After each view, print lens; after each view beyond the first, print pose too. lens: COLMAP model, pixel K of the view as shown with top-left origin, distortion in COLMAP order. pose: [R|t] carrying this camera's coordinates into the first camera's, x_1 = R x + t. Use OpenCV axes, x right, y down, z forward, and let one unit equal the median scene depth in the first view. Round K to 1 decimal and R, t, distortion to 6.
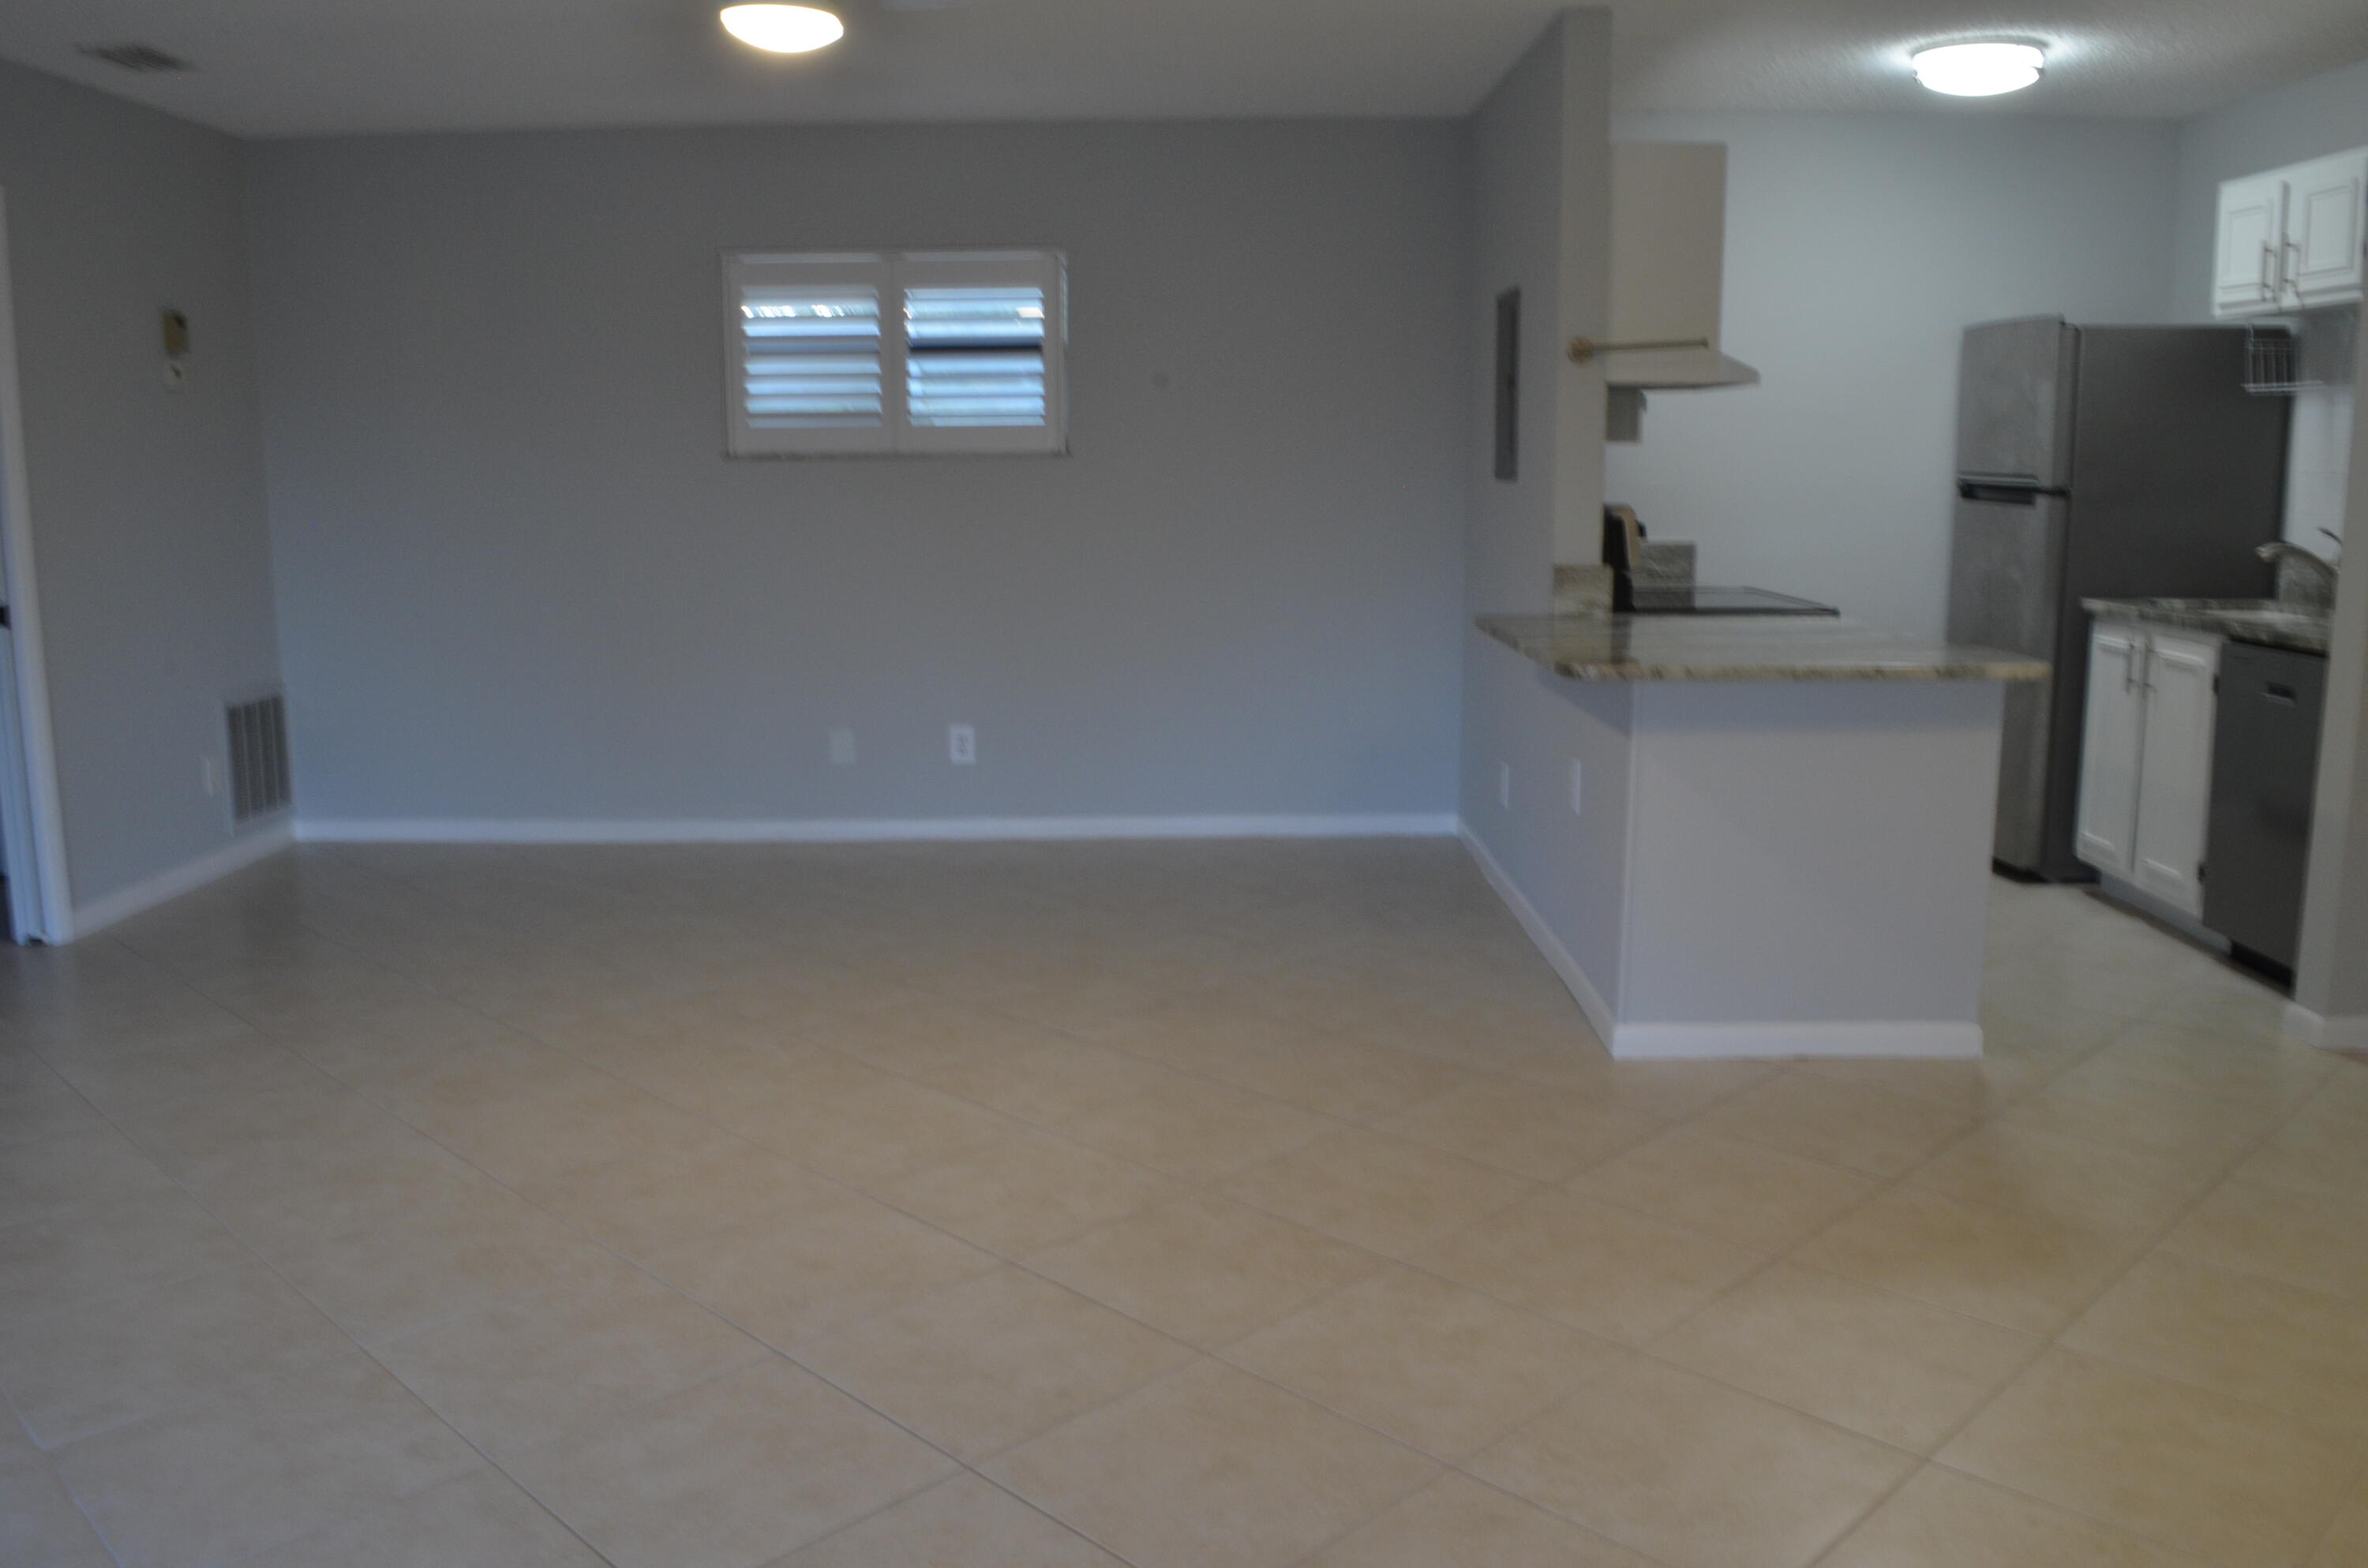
lens RADIAL K [[1883.7, 0, 1174.4], [0, 1883.7, 772.9], [0, 0, 1]] dist [-0.100178, 0.047812]
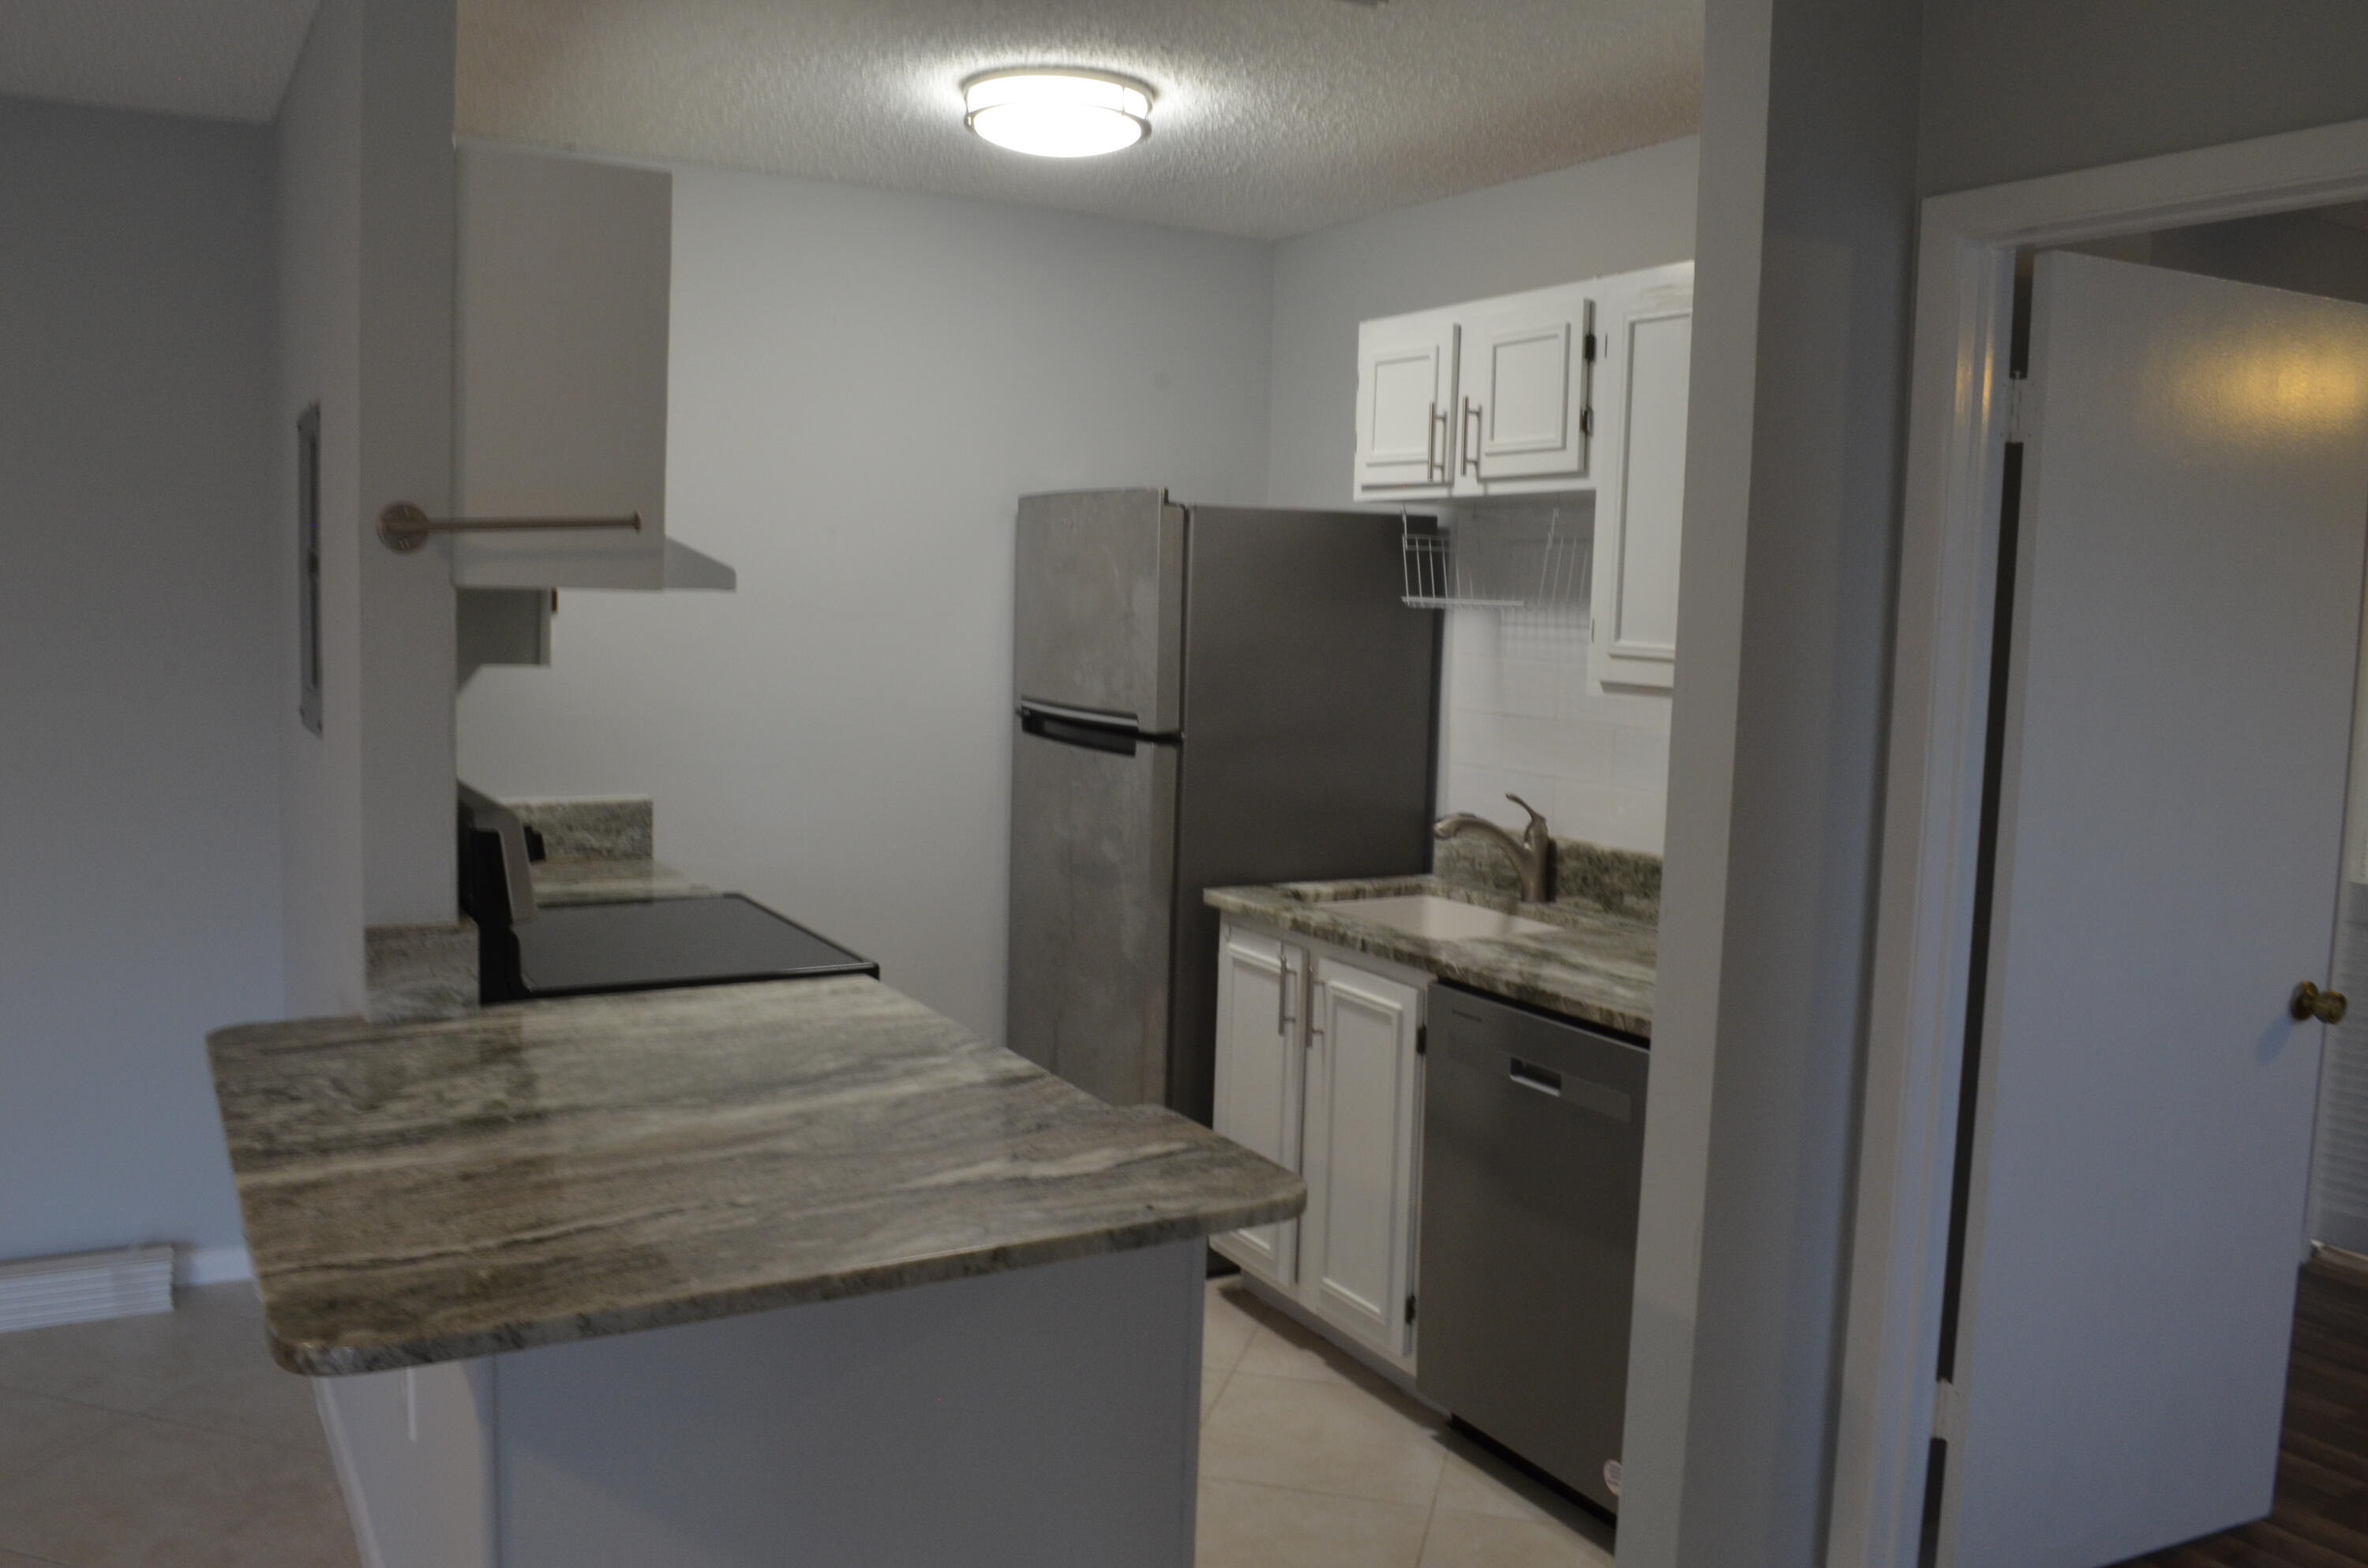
lens RADIAL K [[1883.7, 0, 1174.4], [0, 1883.7, 787.6], [0, 0, 1]] dist [-0.100178, 0.047812]
pose [[0.866553, -0.021018, 0.498643, 0.130178], [0.050160, 0.997722, -0.045115, -0.106591], [-0.496559, 0.064106, 0.865633, 0.397904]]
